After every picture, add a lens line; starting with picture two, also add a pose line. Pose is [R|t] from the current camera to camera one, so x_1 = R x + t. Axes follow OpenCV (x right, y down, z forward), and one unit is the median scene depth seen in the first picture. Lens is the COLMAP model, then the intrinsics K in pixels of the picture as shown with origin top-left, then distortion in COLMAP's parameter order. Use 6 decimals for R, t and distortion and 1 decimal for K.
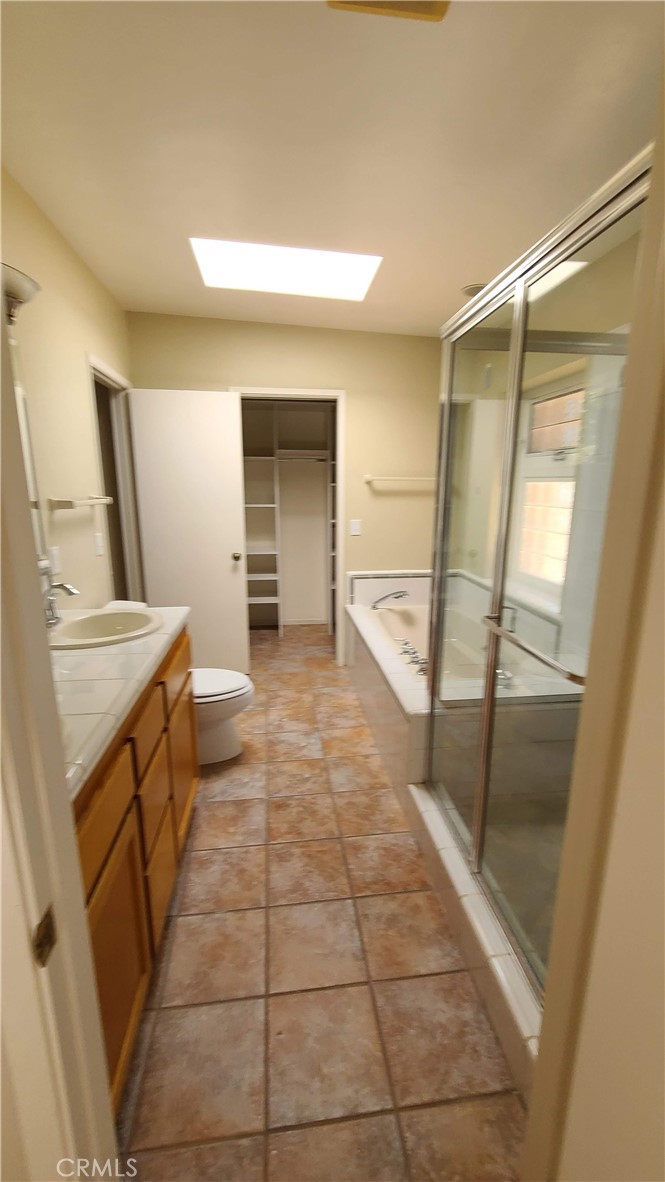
lens RADIAL K [[485.5, 0, 334.1], [0, 485.5, 589.7], [0, 0, 1]] dist [-0.006167, 0.002810]
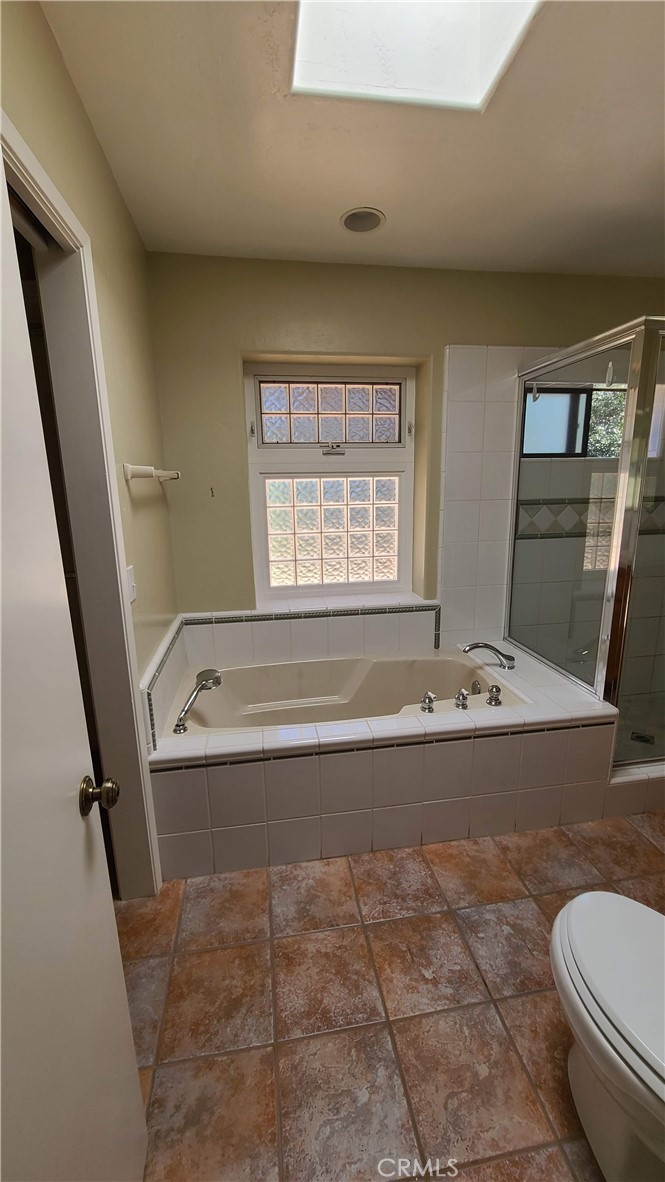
lens RADIAL K [[485.5, 0, 333.1], [0, 485.5, 592.7], [0, 0, 1]] dist [-0.006167, 0.002810]
pose [[-0.039261, -0.228638, 0.972719, -0.706310], [0.231845, 0.944820, 0.231438, -0.327811], [-0.971960, 0.234607, 0.015914, 1.471495]]
